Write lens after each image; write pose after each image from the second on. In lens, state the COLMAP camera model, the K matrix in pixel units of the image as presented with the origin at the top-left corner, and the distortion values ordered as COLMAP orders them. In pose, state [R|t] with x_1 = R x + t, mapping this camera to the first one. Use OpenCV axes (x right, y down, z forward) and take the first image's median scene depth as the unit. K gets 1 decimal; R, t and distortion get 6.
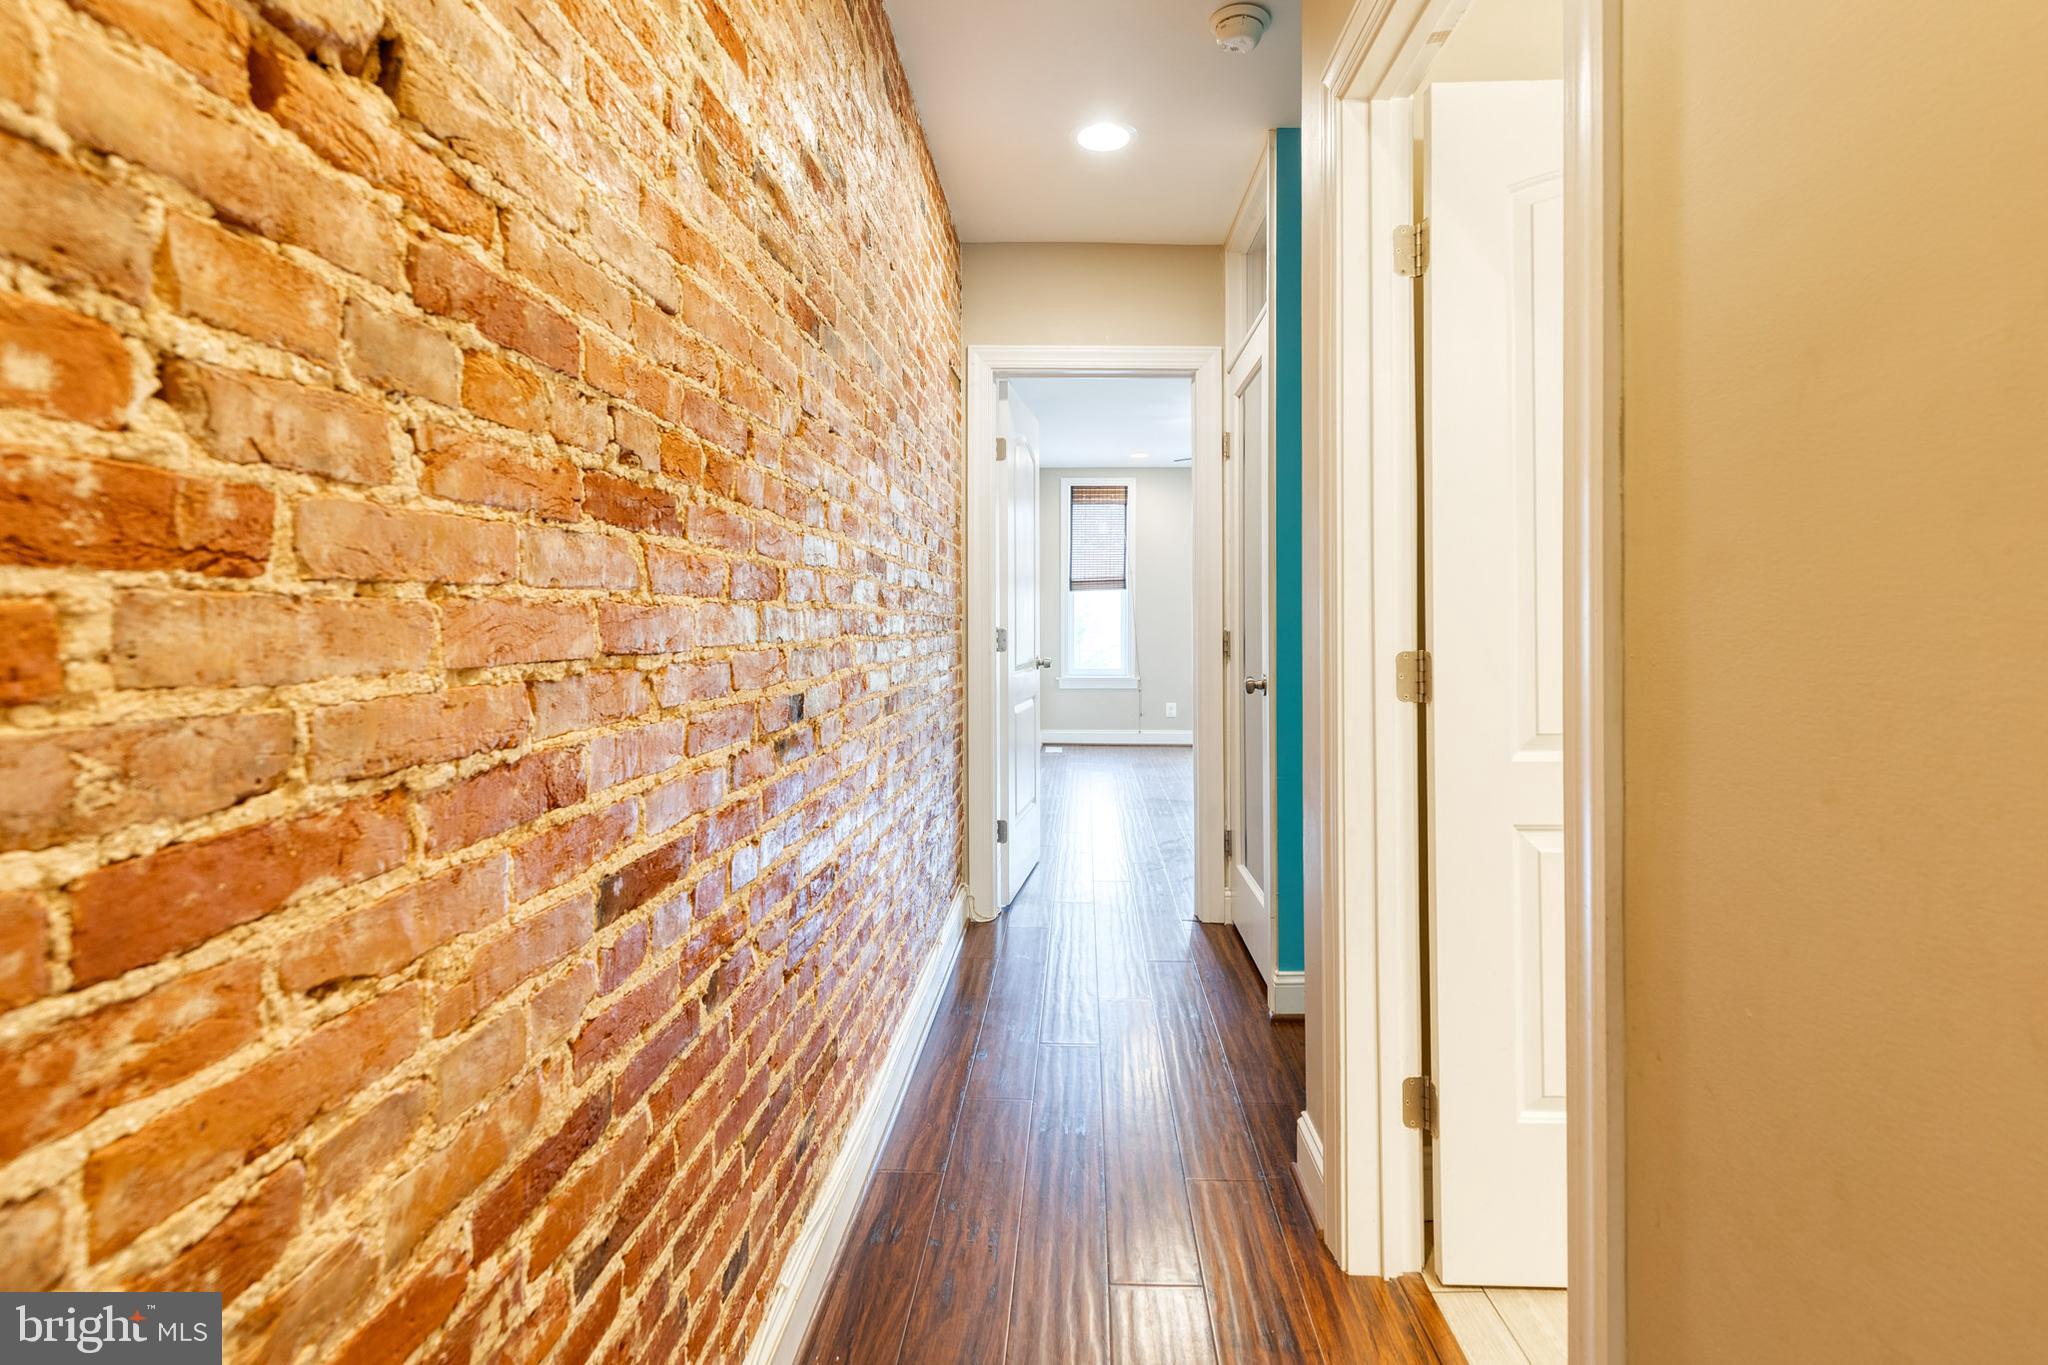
lens RADIAL K [[917.5, 0, 1044.8], [0, 917.5, 684.7], [0, 0, 1]] dist [0.002242, -0.000268]
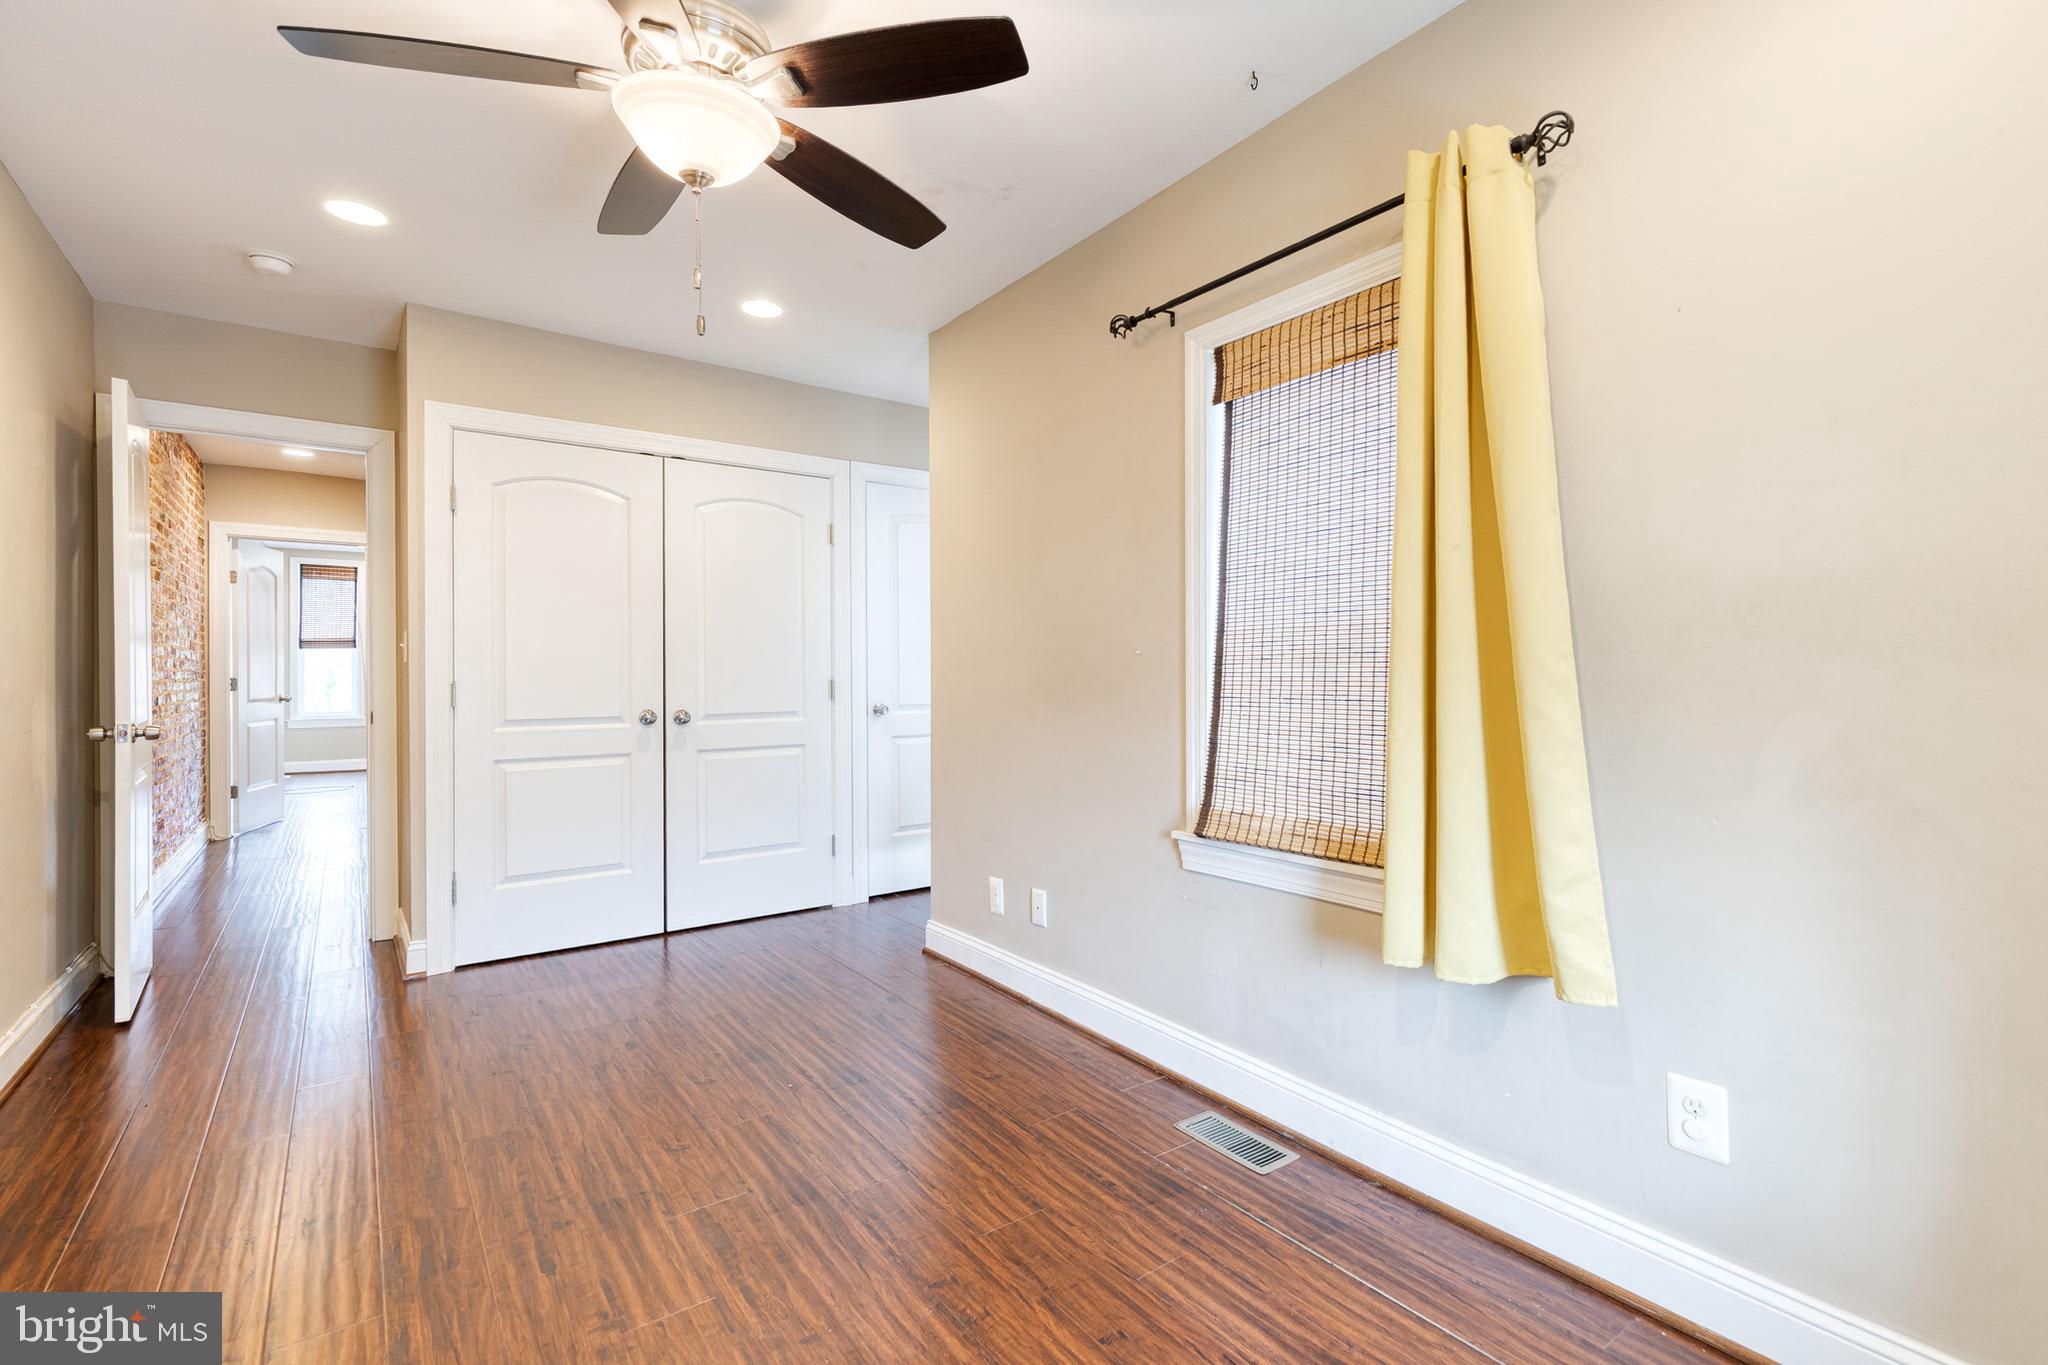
lens RADIAL K [[917.5, 0, 1044.8], [0, 917.5, 684.7], [0, 0, 1]] dist [0.002242, -0.000268]
pose [[0.768742, 0.000297, 0.639559, 0.022663], [0.037243, 0.998282, -0.045228, 0.093362], [-0.638474, 0.058588, 0.767410, -1.410353]]
